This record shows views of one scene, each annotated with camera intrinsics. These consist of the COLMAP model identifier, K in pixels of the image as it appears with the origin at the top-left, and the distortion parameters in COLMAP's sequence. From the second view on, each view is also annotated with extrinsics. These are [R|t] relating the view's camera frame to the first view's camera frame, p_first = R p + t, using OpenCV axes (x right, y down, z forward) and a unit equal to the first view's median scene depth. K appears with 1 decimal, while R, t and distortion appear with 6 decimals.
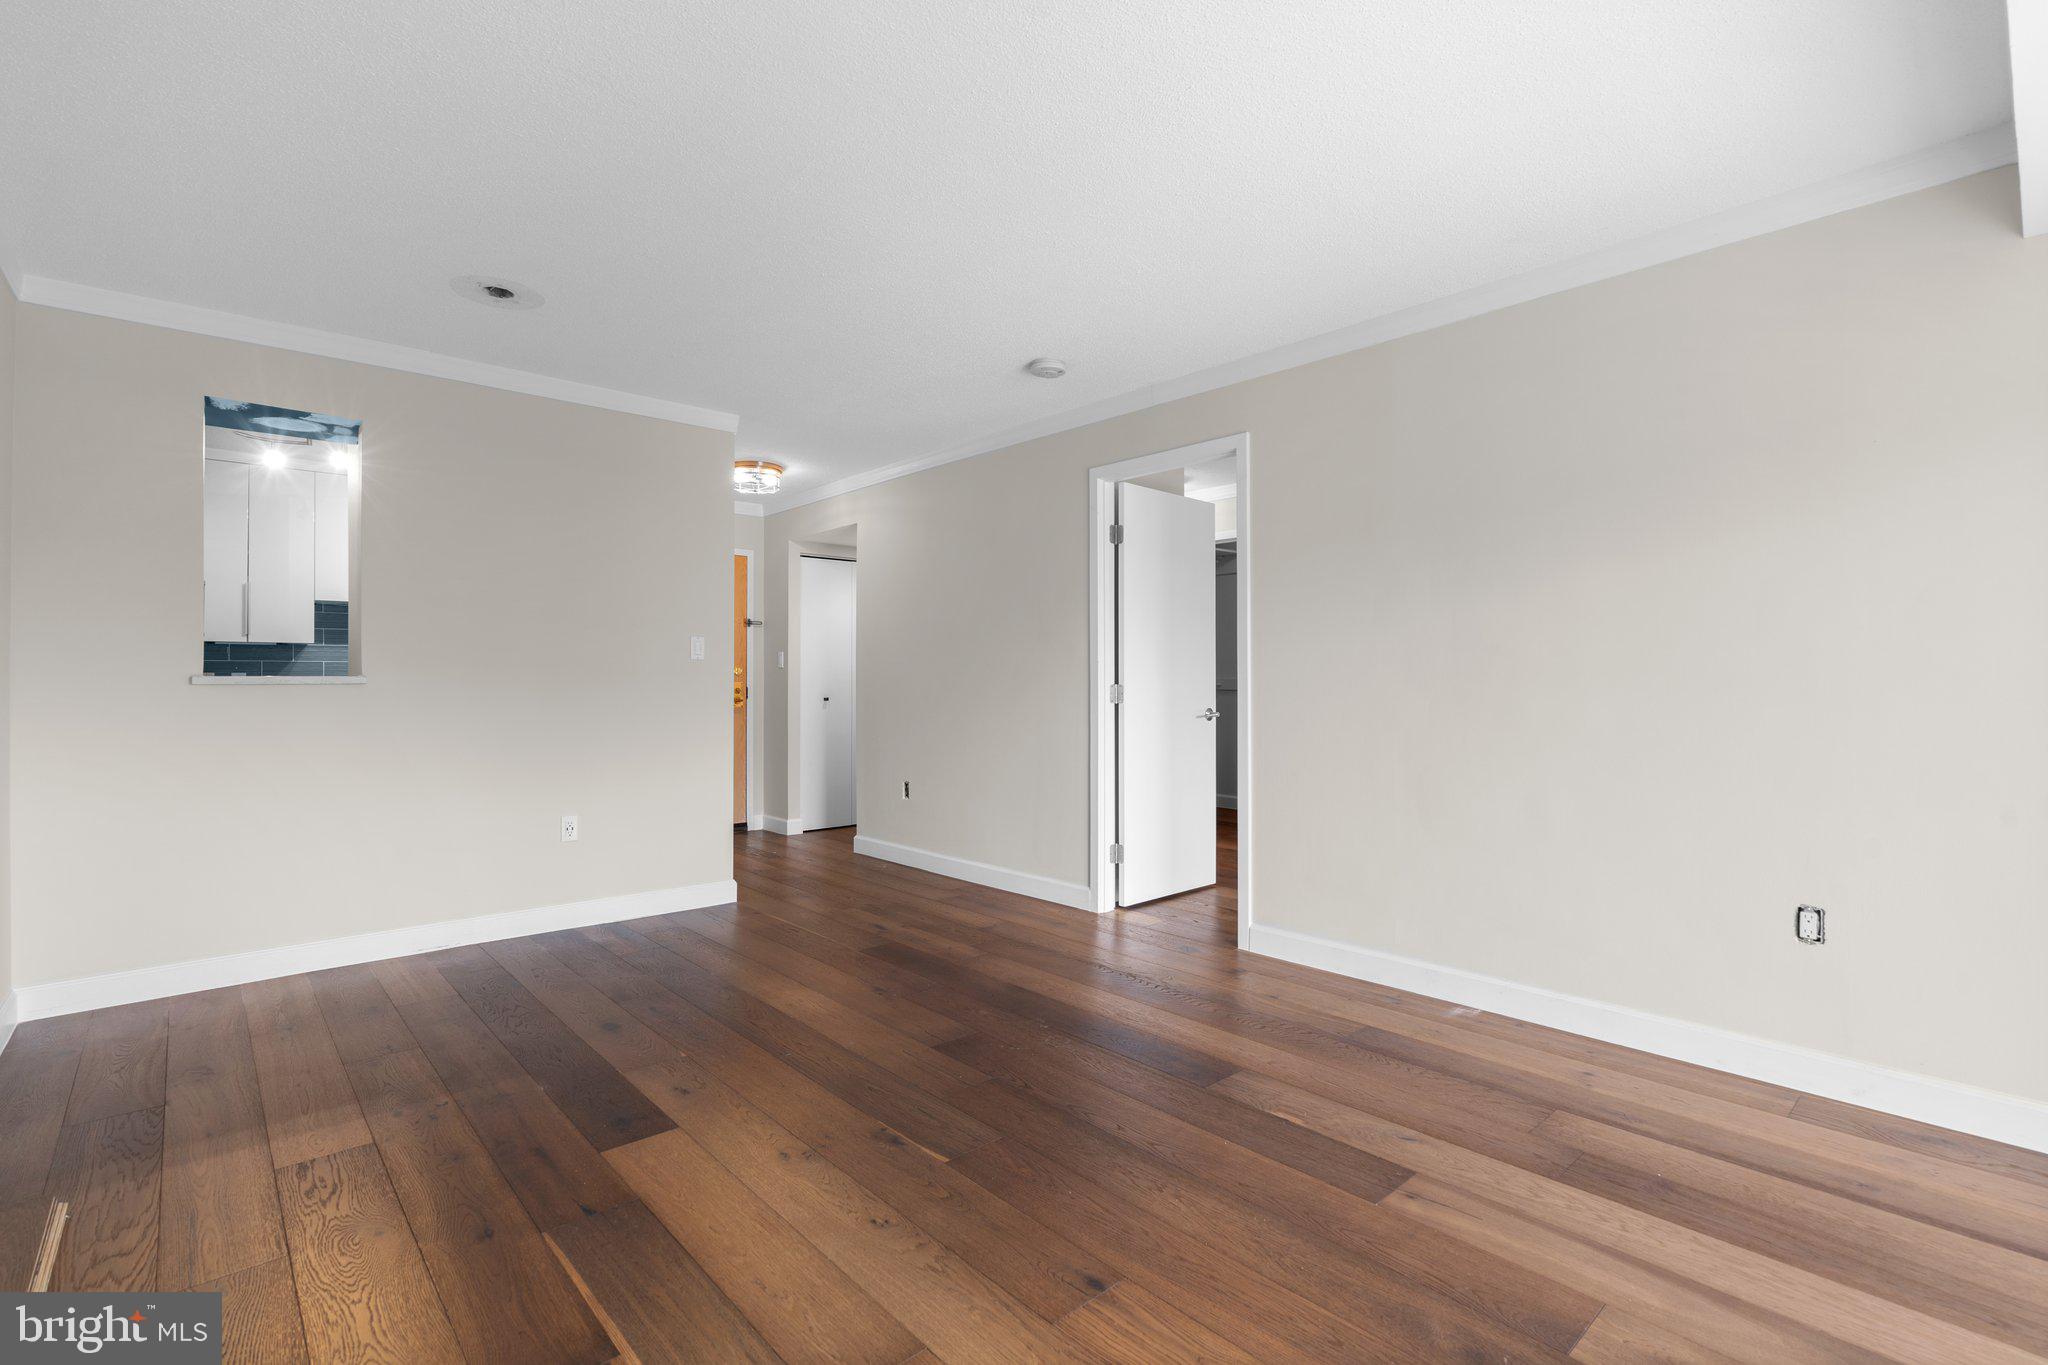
lens RADIAL K [[934.3, 0, 1003.4], [0, 934.3, 672.2], [0, 0, 1]] dist [-0.004163, 0.002056]
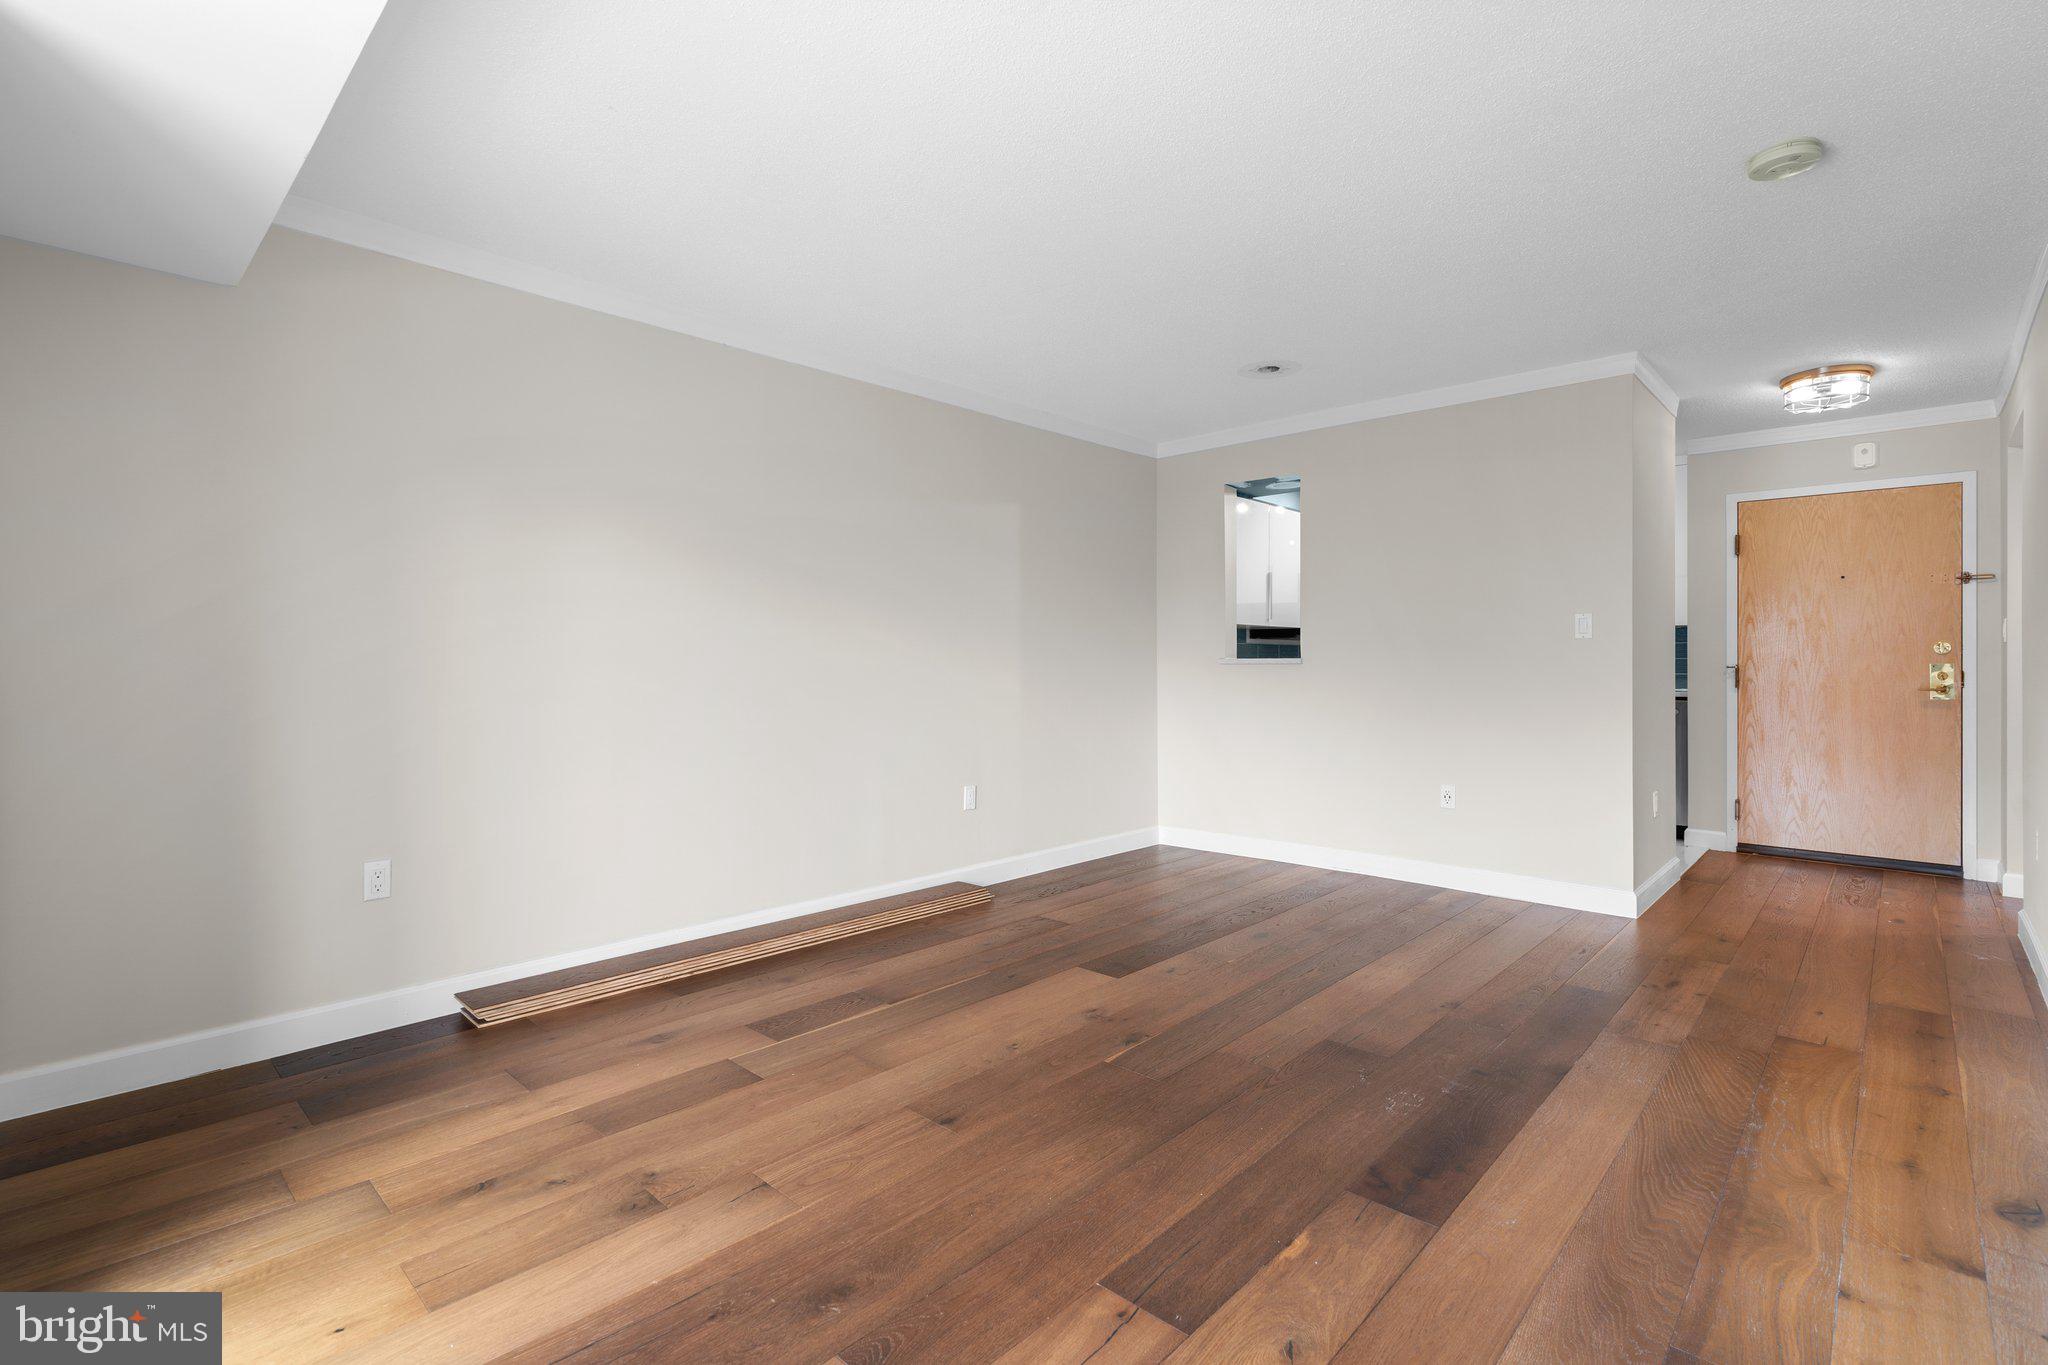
lens RADIAL K [[934.3, 0, 1024.8], [0, 934.3, 665.8], [0, 0, 1]] dist [-0.004163, 0.002056]
pose [[0.097614, 0.004290, -0.995215, 0.624372], [0.008988, 0.999946, 0.005192, 0.003903], [0.995184, -0.009452, 0.097570, 0.435761]]
